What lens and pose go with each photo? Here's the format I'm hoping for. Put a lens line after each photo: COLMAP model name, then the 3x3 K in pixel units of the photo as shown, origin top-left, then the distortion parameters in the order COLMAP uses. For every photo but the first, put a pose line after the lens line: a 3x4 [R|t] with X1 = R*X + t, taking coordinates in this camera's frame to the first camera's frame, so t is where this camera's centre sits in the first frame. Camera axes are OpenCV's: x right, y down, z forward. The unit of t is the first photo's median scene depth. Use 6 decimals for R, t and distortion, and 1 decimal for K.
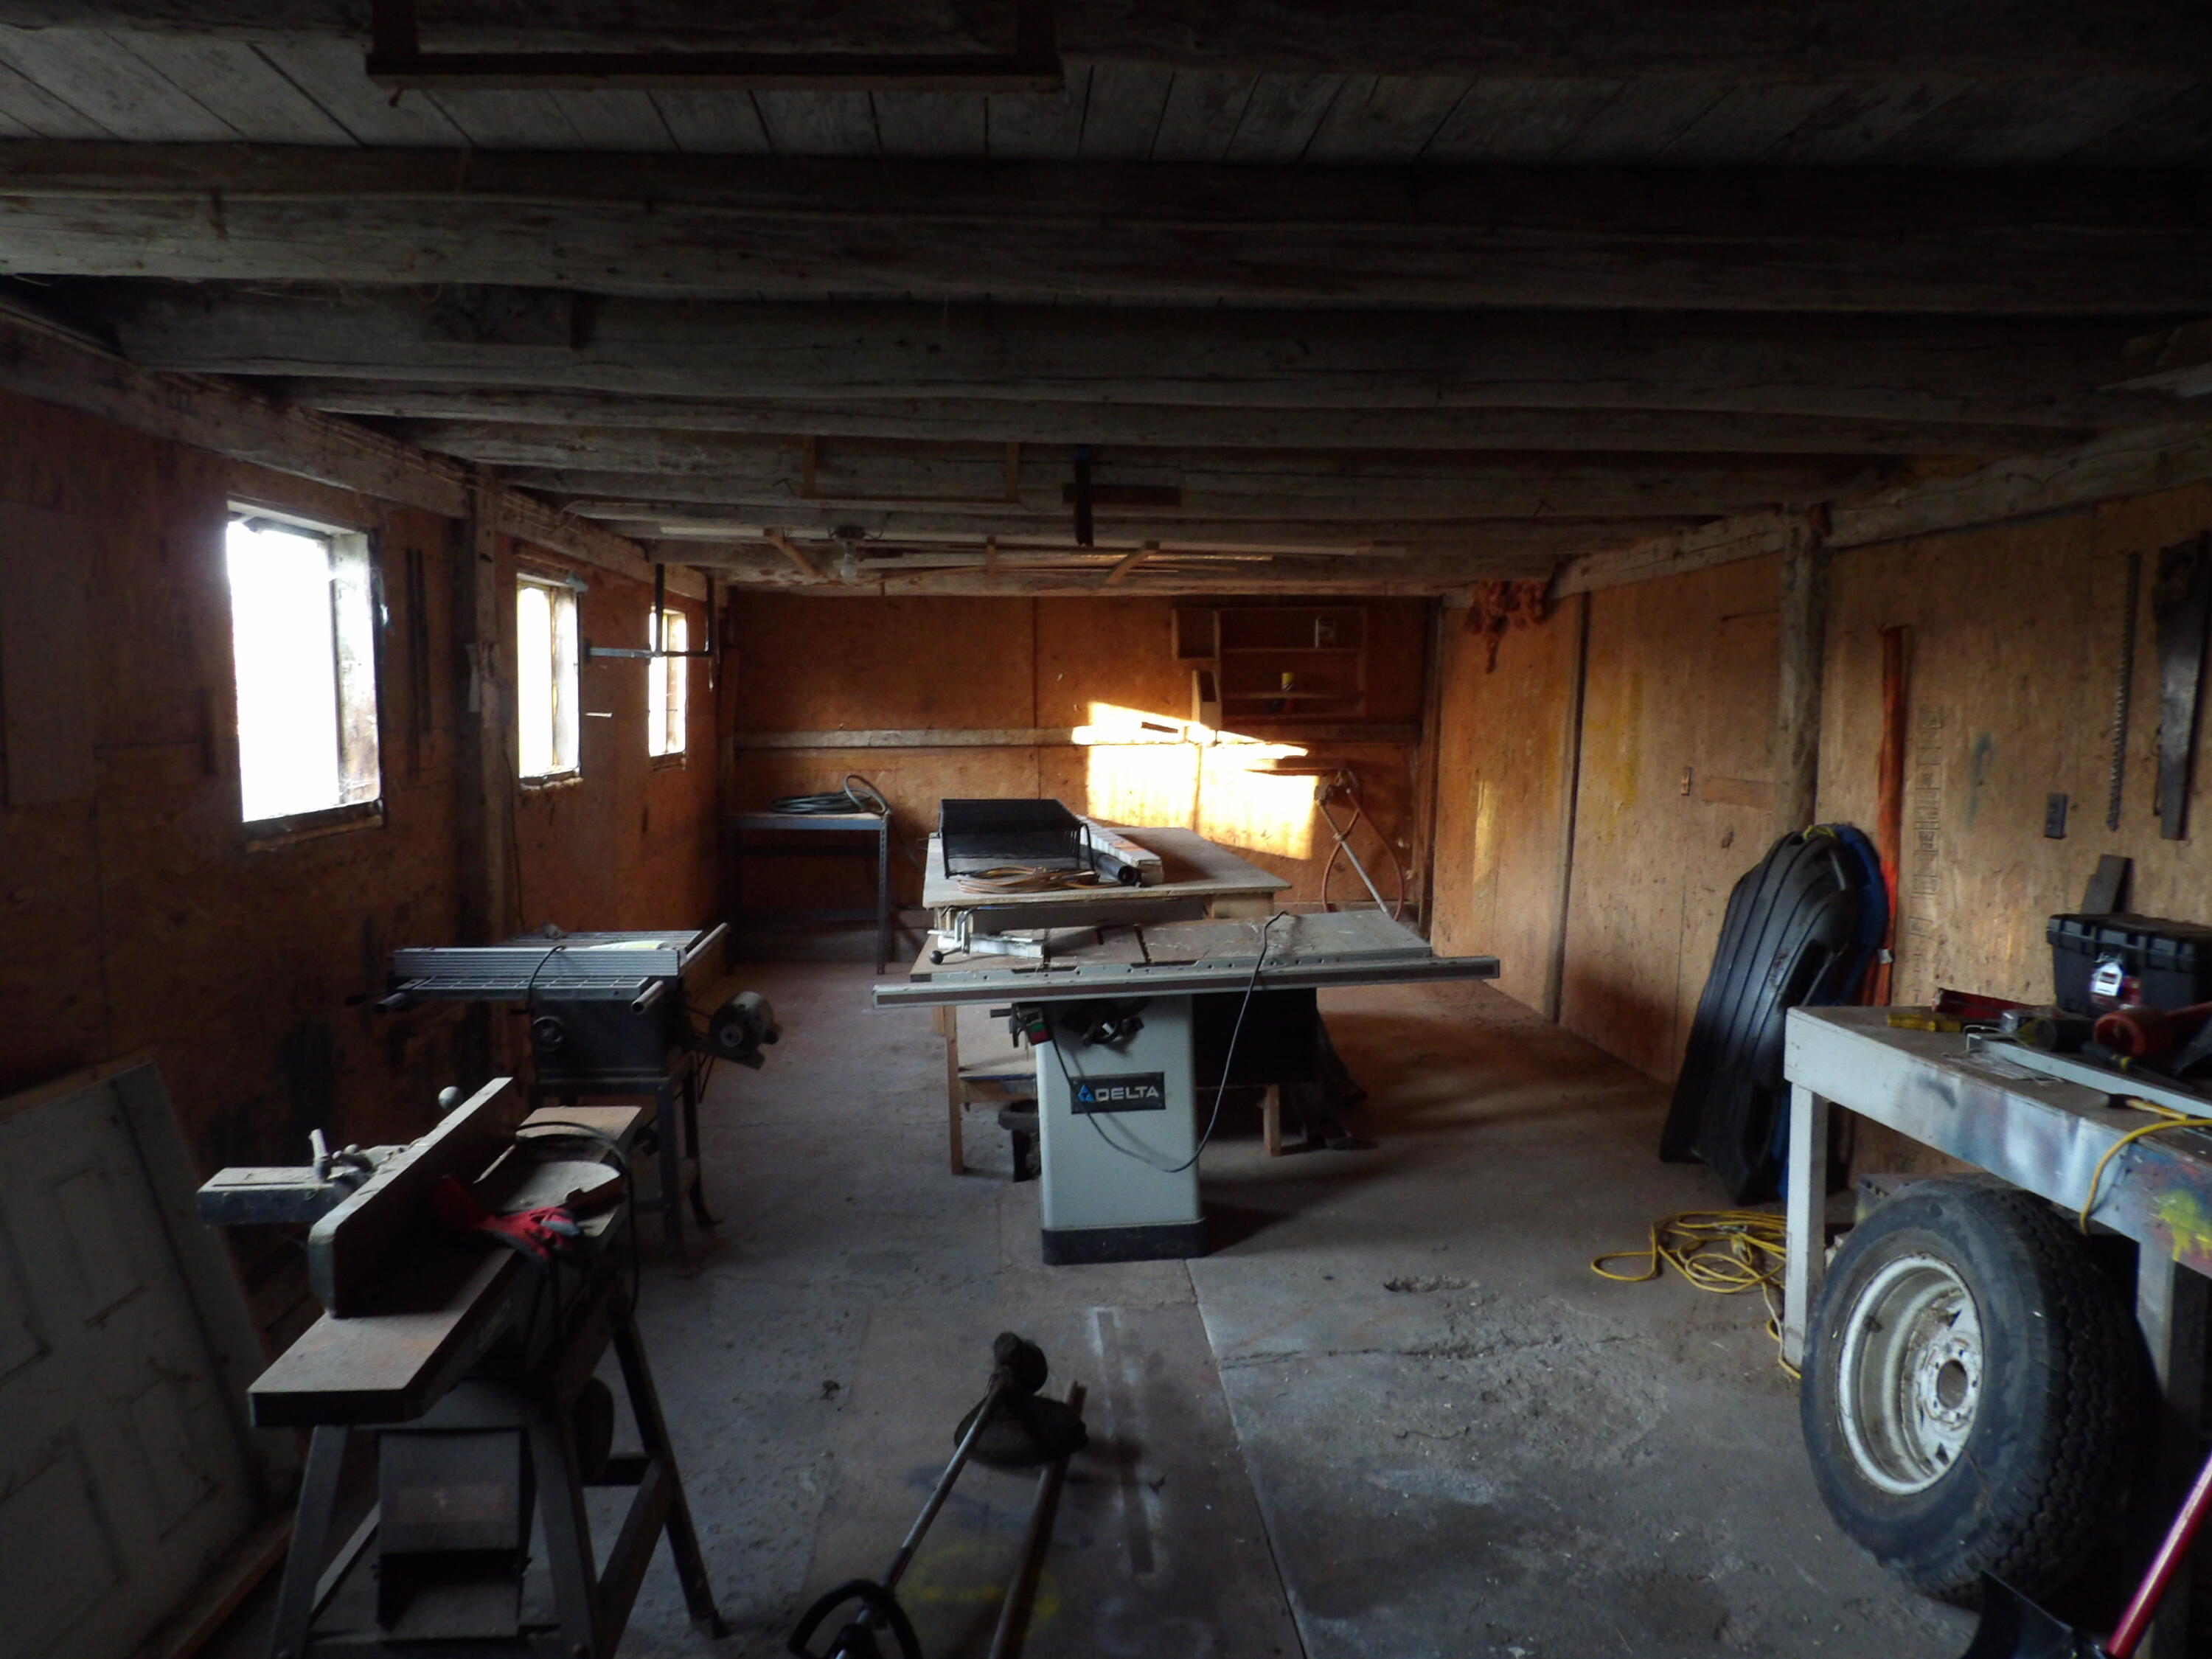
lens RADIAL K [[1615.9, 0, 1048.7], [0, 1615.9, 841.6], [0, 0, 1]] dist [0.003607, 0.003826]
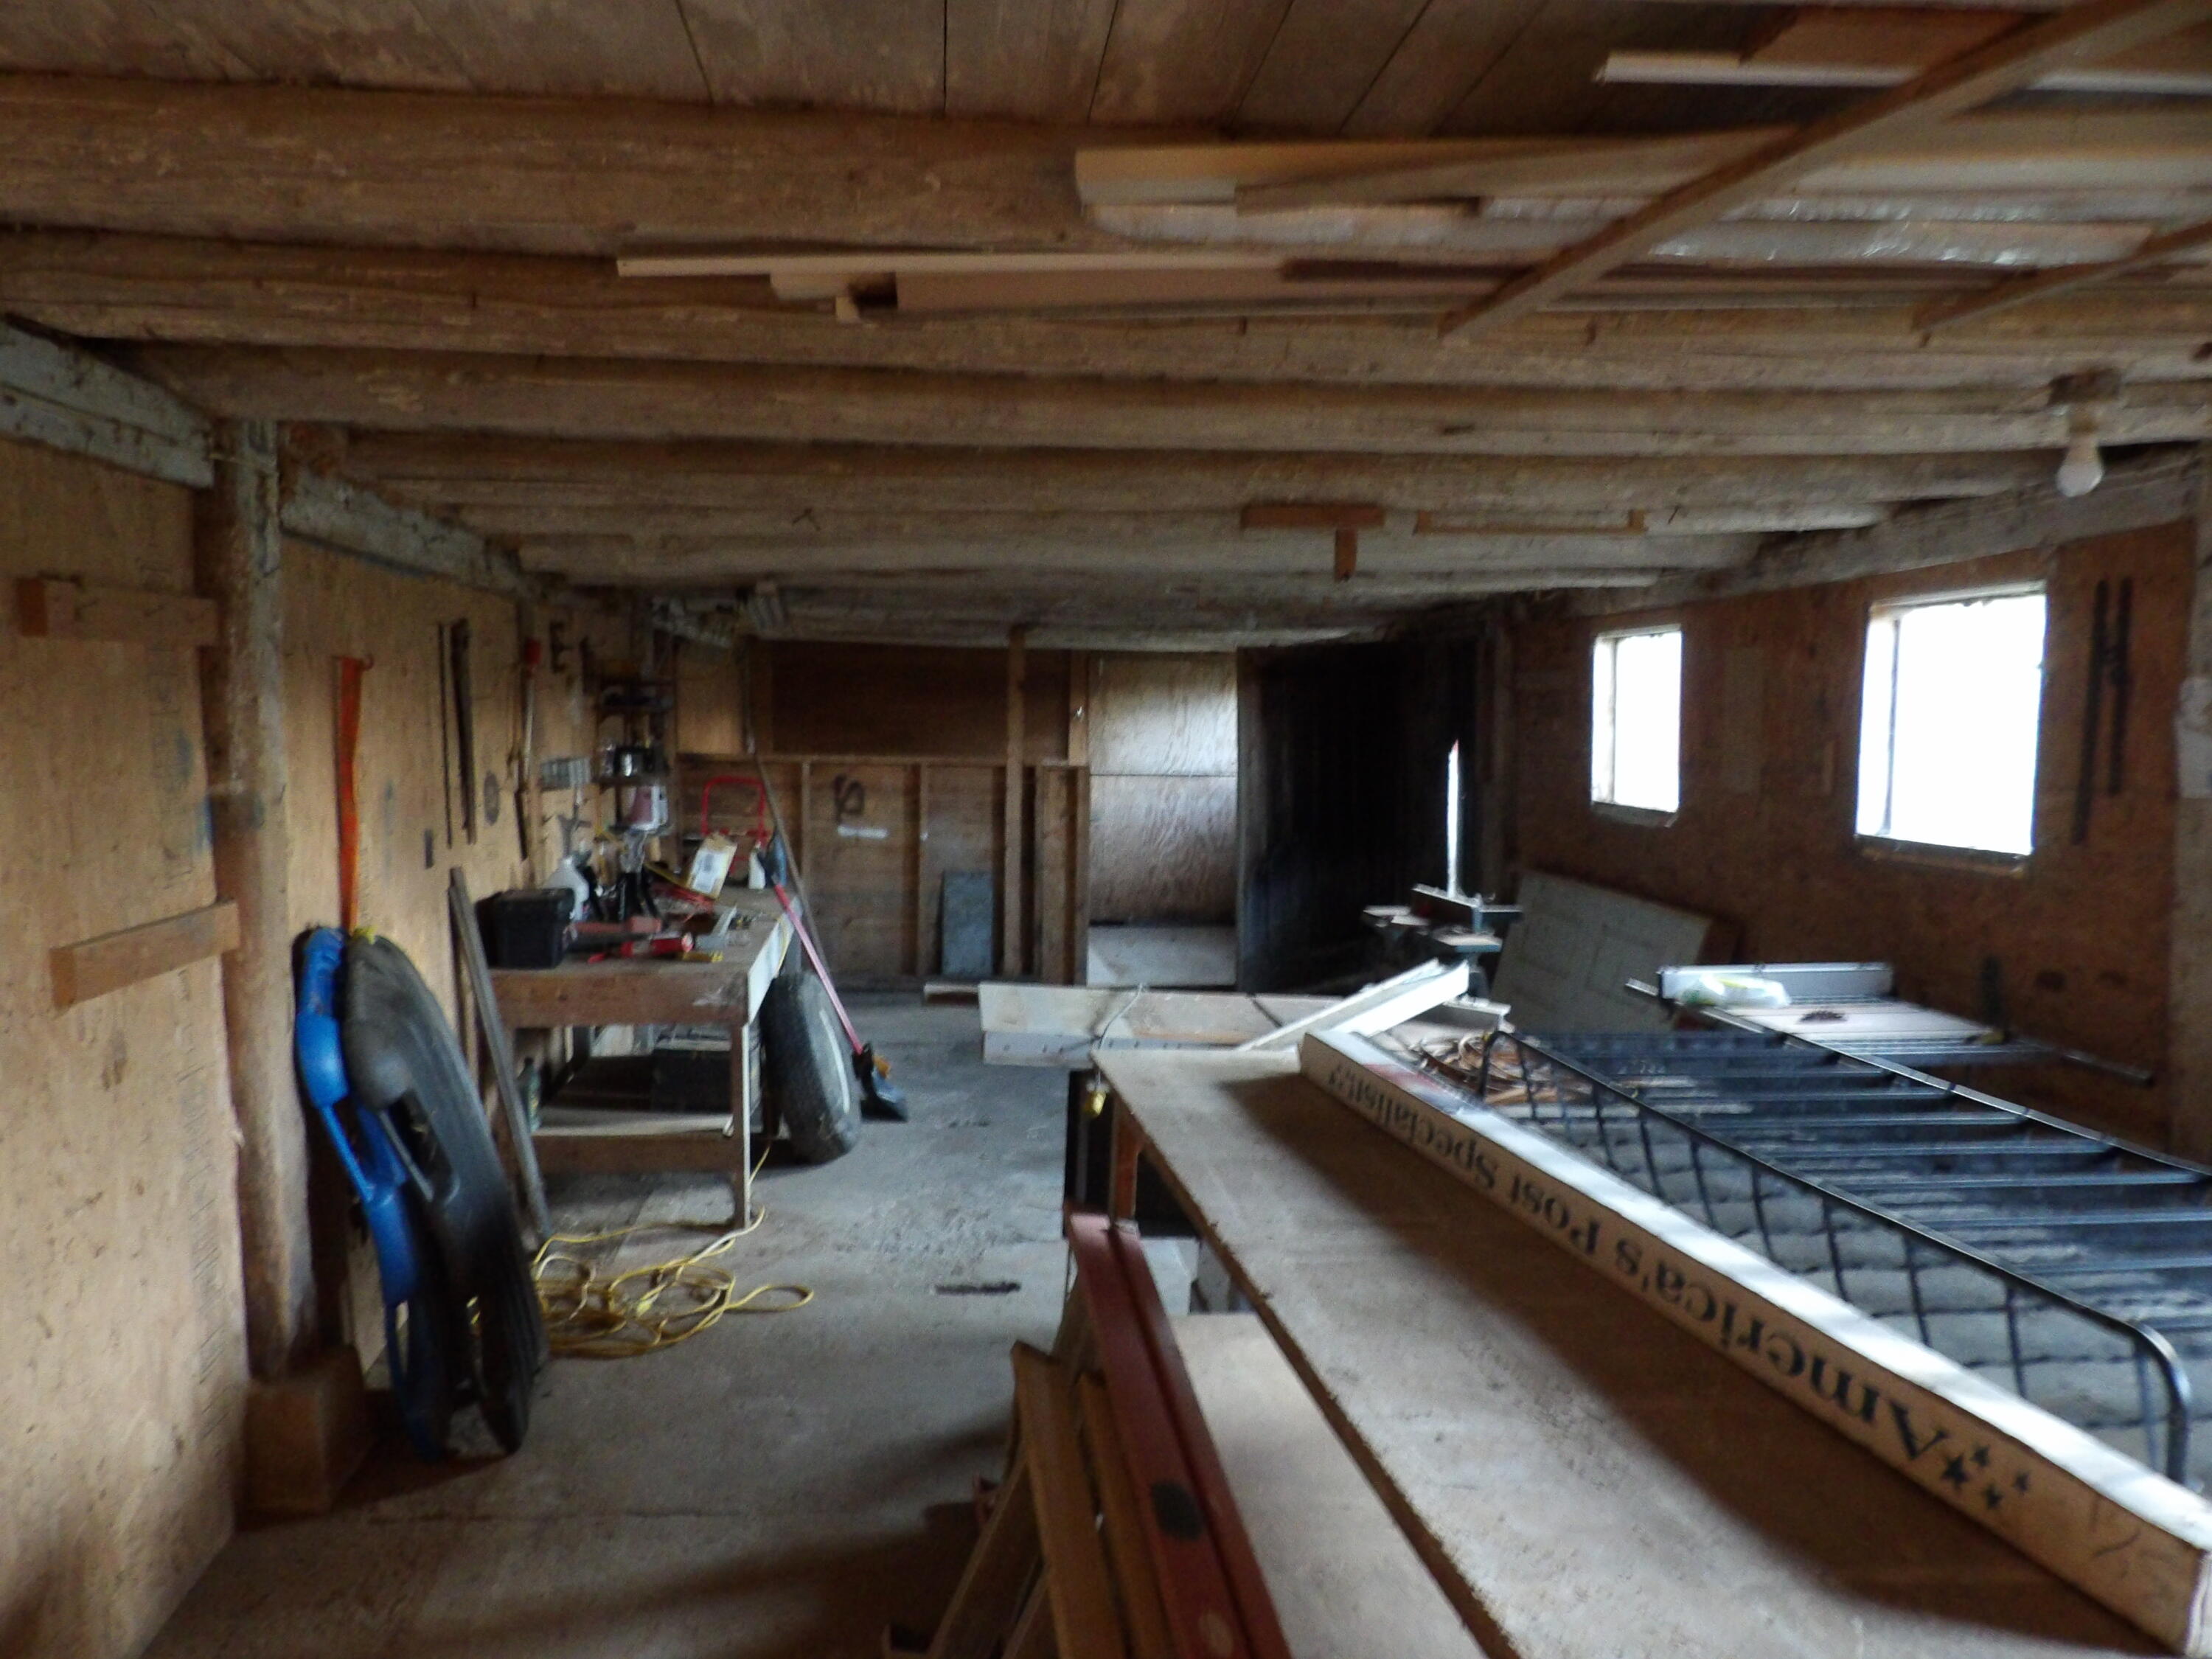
lens RADIAL K [[1615.9, 0, 1048.7], [0, 1615.9, 841.6], [0, 0, 1]] dist [0.003607, 0.003826]
pose [[-0.998506, 0.002252, -0.054602, 0.259026], [-0.007396, 0.984389, 0.175854, -0.216891], [0.054146, 0.175995, -0.982901, 2.109884]]
